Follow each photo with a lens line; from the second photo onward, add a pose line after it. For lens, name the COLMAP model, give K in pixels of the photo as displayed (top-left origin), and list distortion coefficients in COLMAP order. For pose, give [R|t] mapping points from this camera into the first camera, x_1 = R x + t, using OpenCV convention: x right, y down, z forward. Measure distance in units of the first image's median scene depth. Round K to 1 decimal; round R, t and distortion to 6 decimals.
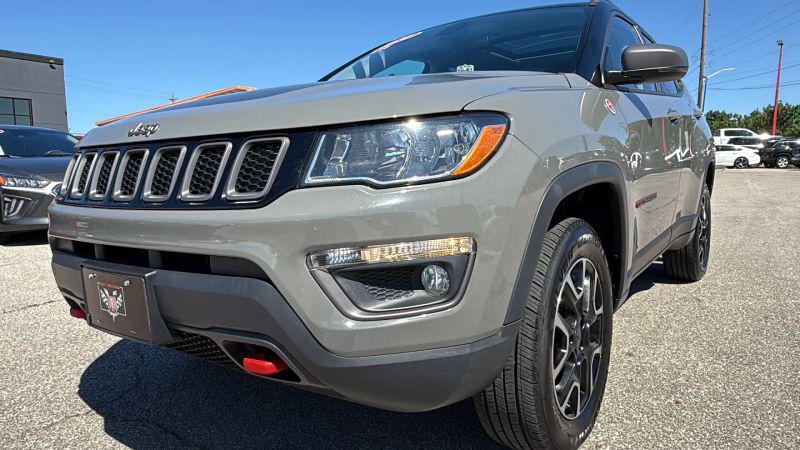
lens RADIAL K [[540.0, 0, 400.0], [0, 540.0, 225.0], [0, 0, 1]] dist [0.003689, 0.000771]
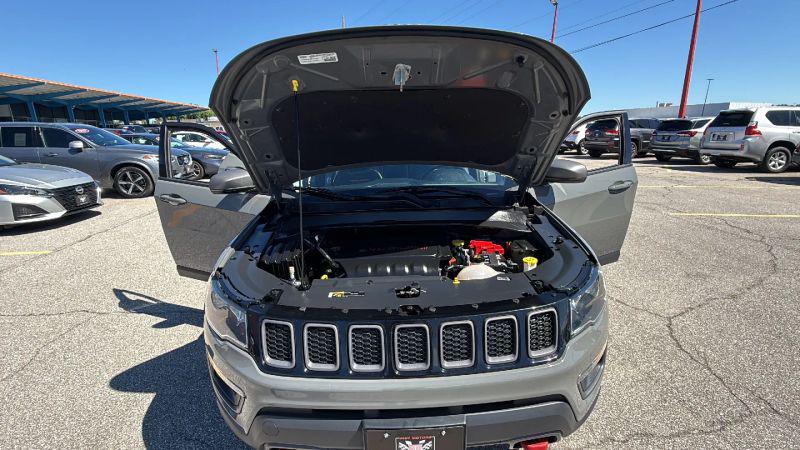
lens RADIAL K [[369.9, 0, 400.0], [0, 369.9, 225.0], [0, 0, 1]] dist [-0.000914, -0.000121]
pose [[0.797951, -0.144713, 0.585091, -0.994723], [0.071889, 0.986670, 0.145995, -0.505488], [-0.598419, -0.074435, 0.797718, 0.366531]]
